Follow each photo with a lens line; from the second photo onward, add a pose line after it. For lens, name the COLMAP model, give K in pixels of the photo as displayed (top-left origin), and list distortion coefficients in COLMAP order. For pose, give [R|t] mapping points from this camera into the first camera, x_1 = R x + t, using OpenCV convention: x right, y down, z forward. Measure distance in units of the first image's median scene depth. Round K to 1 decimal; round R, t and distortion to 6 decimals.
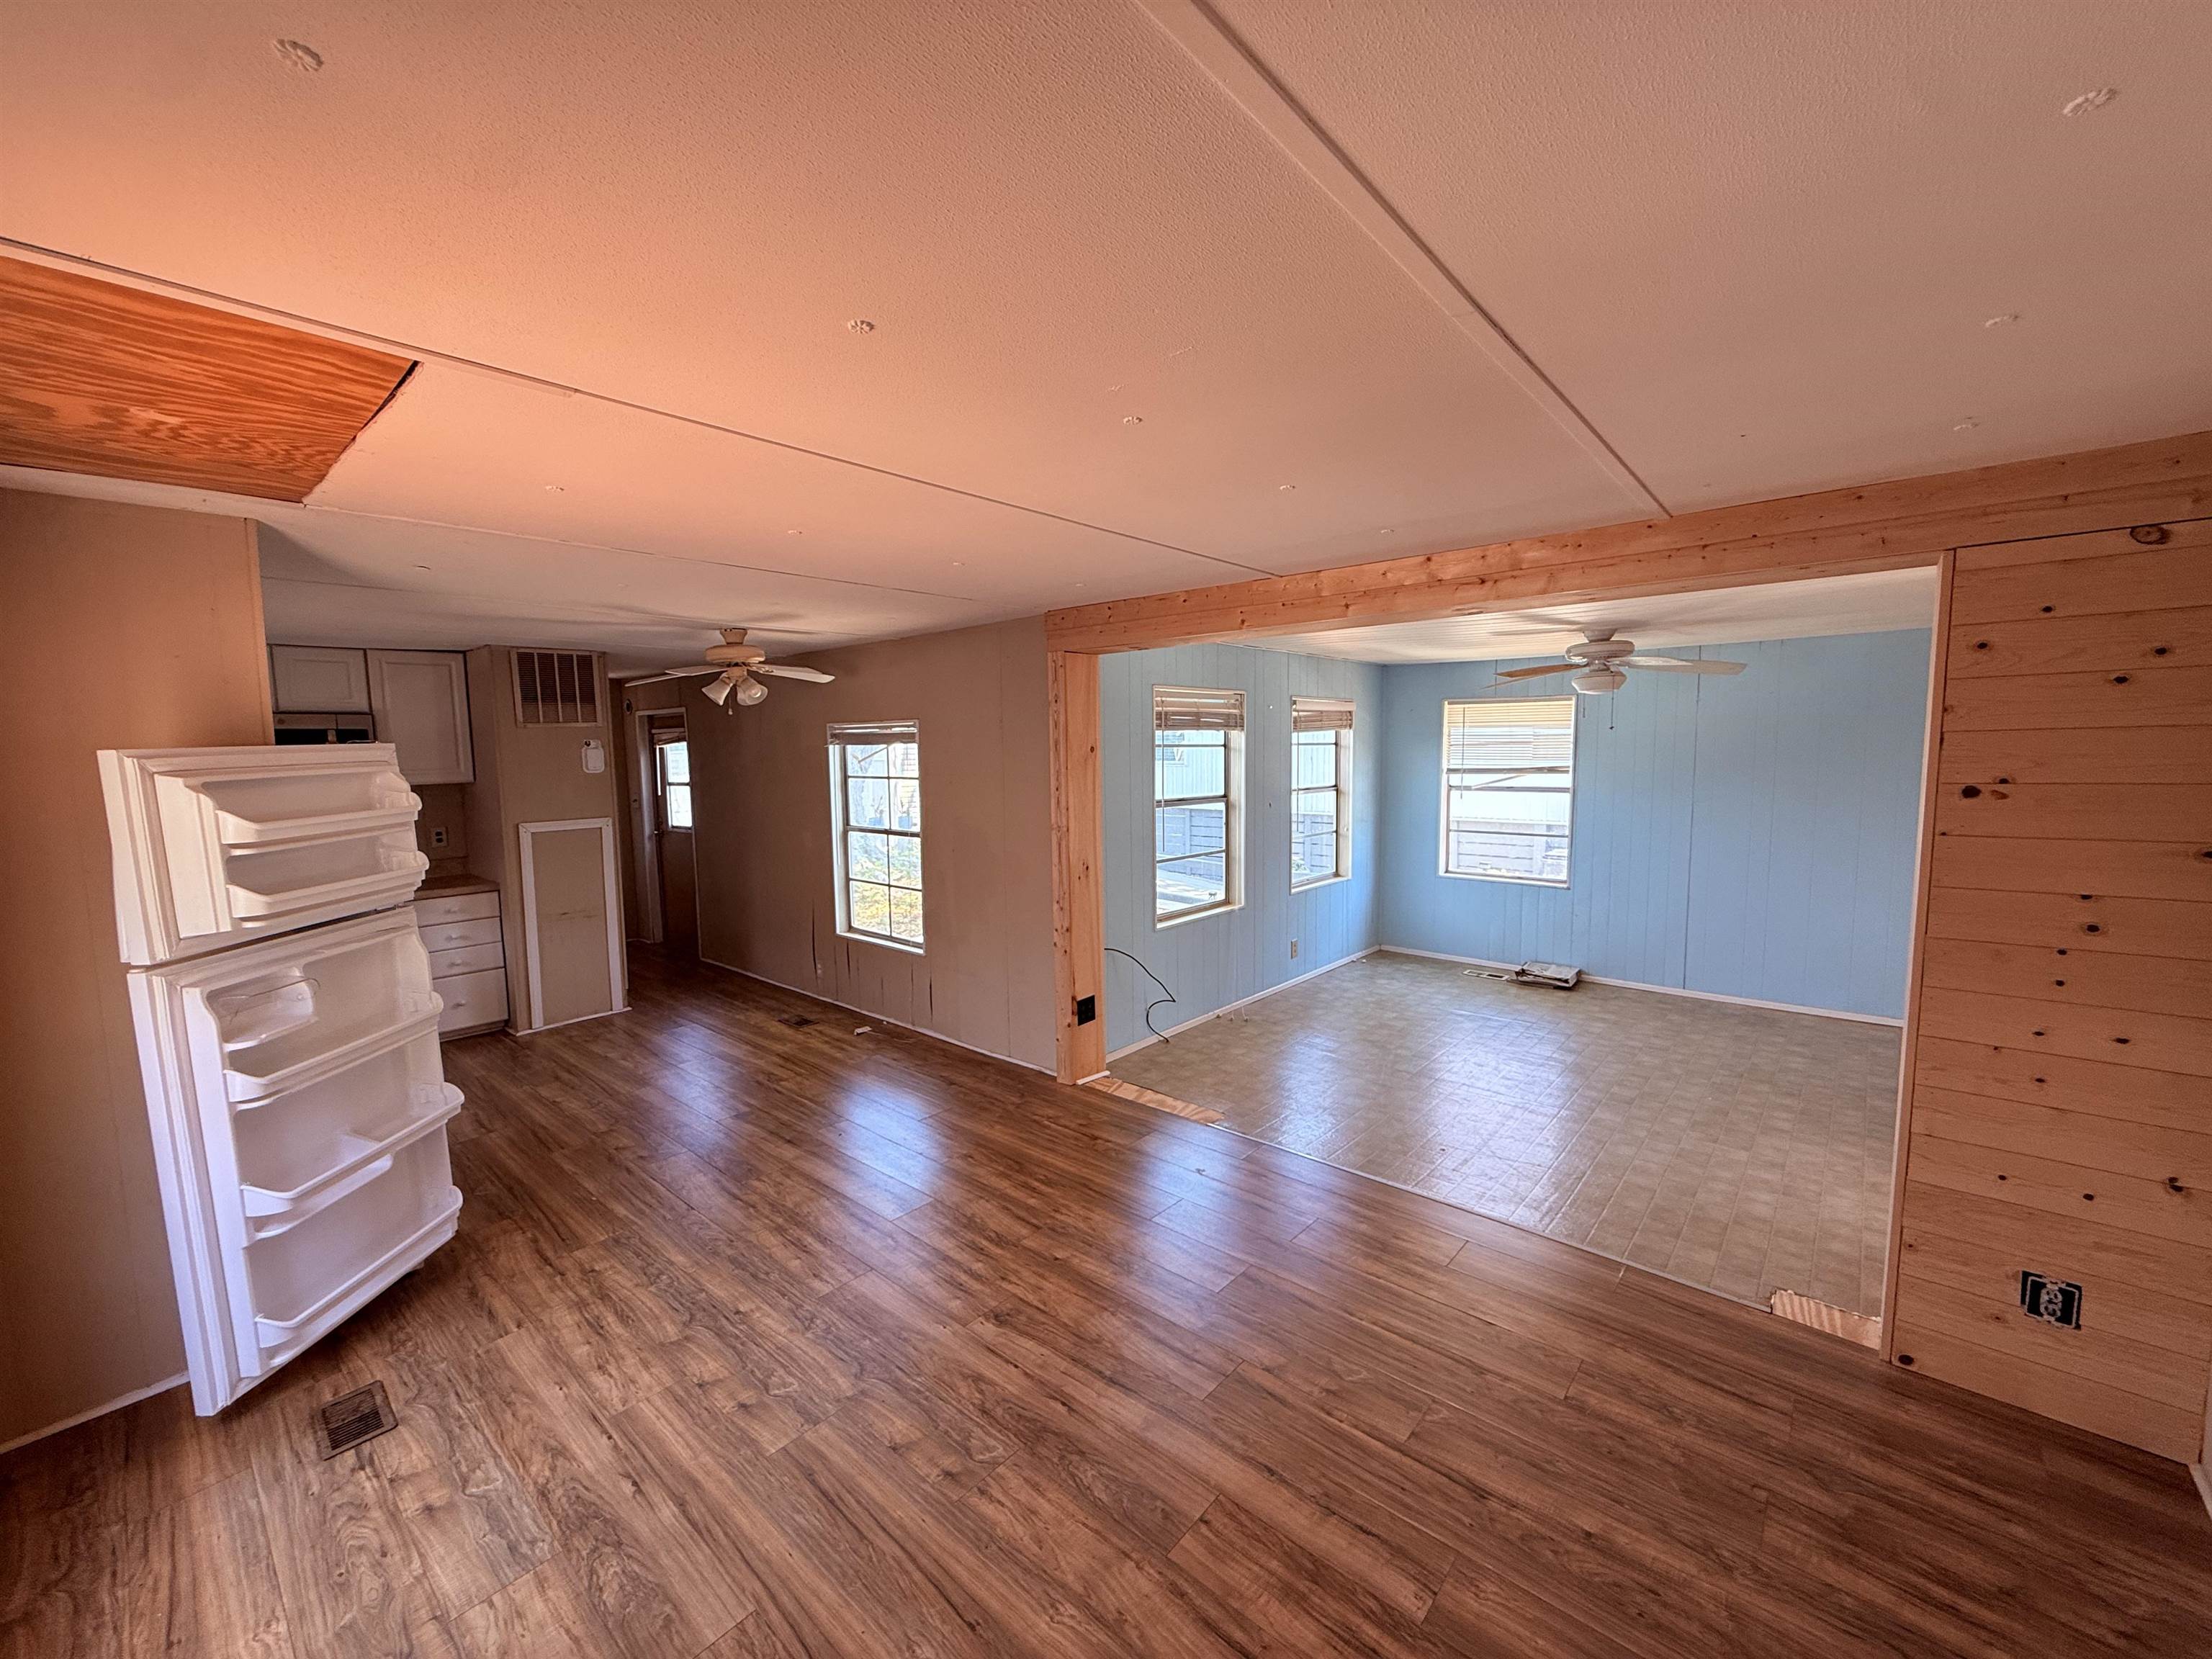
lens RADIAL K [[881.7, 0, 1104.2], [0, 881.7, 830.9], [0, 0, 1]] dist [-0.000755, 0.000298]
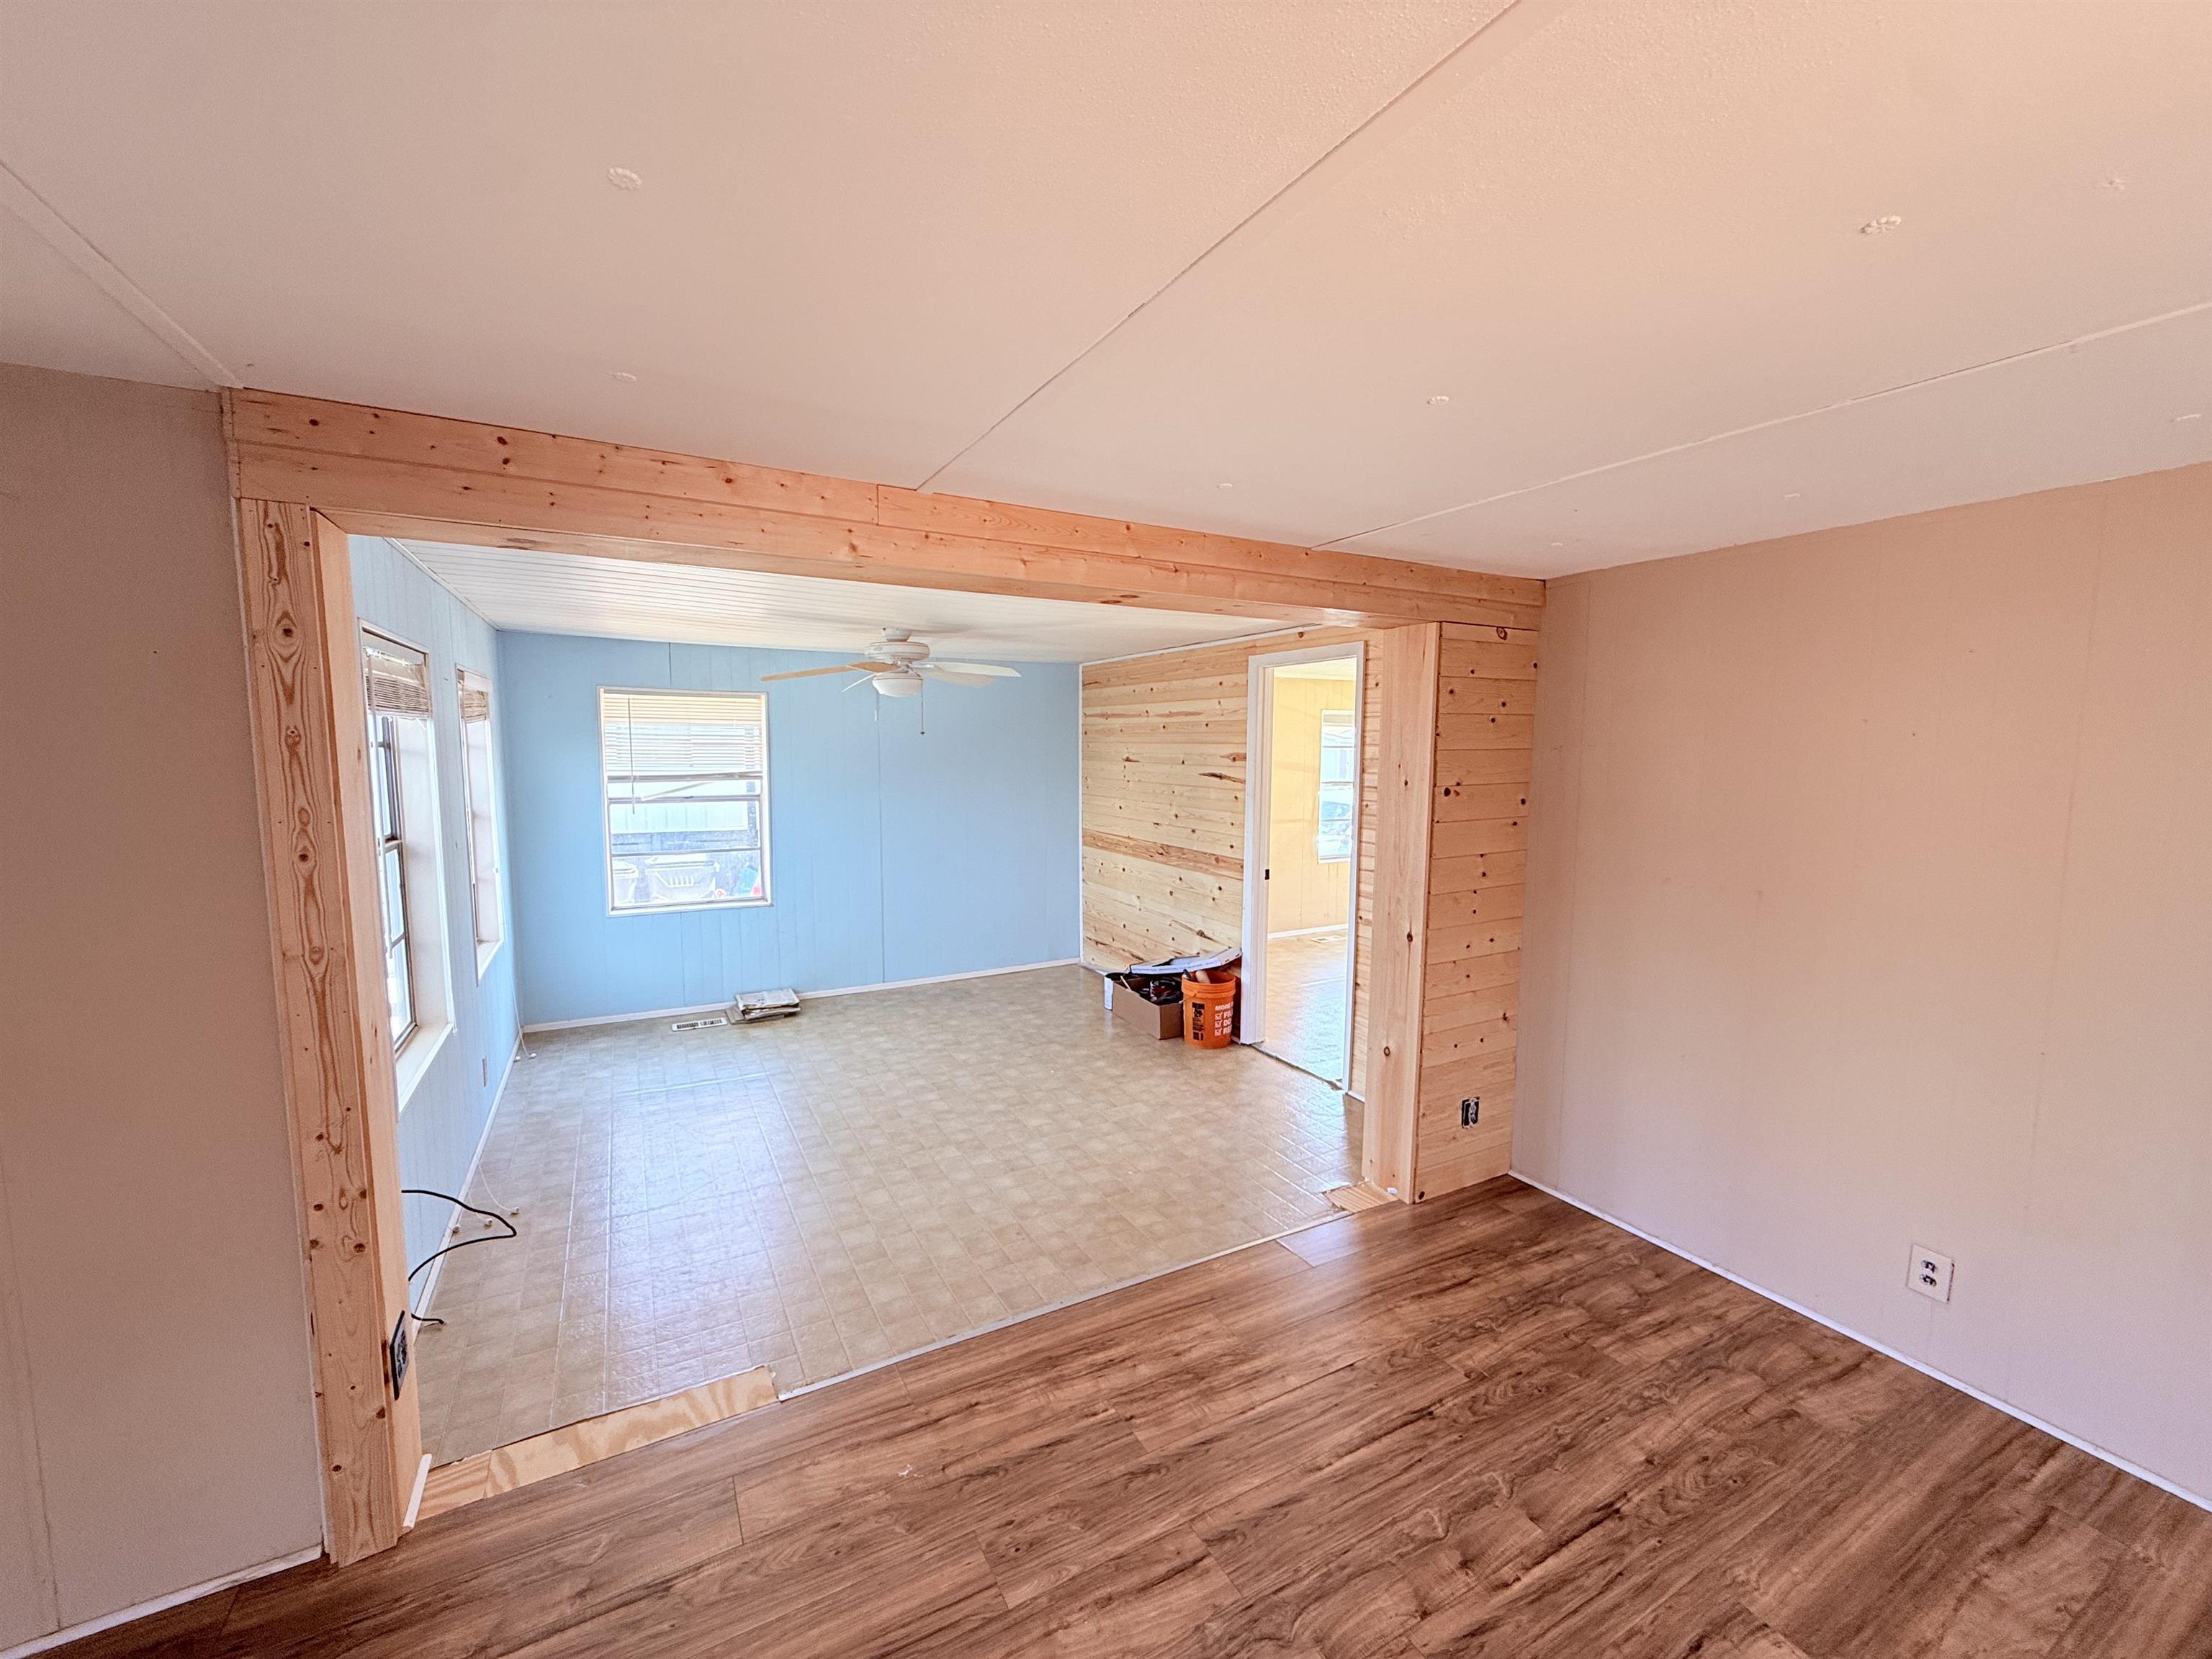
lens RADIAL K [[881.7, 0, 1102.5], [0, 881.7, 830.5], [0, 0, 1]] dist [-0.000755, 0.000298]
pose [[0.345539, -0.079227, 0.935054, -0.321559], [0.075706, 0.995535, 0.056375, -0.058856], [-0.935345, 0.051310, 0.349994, 0.570728]]
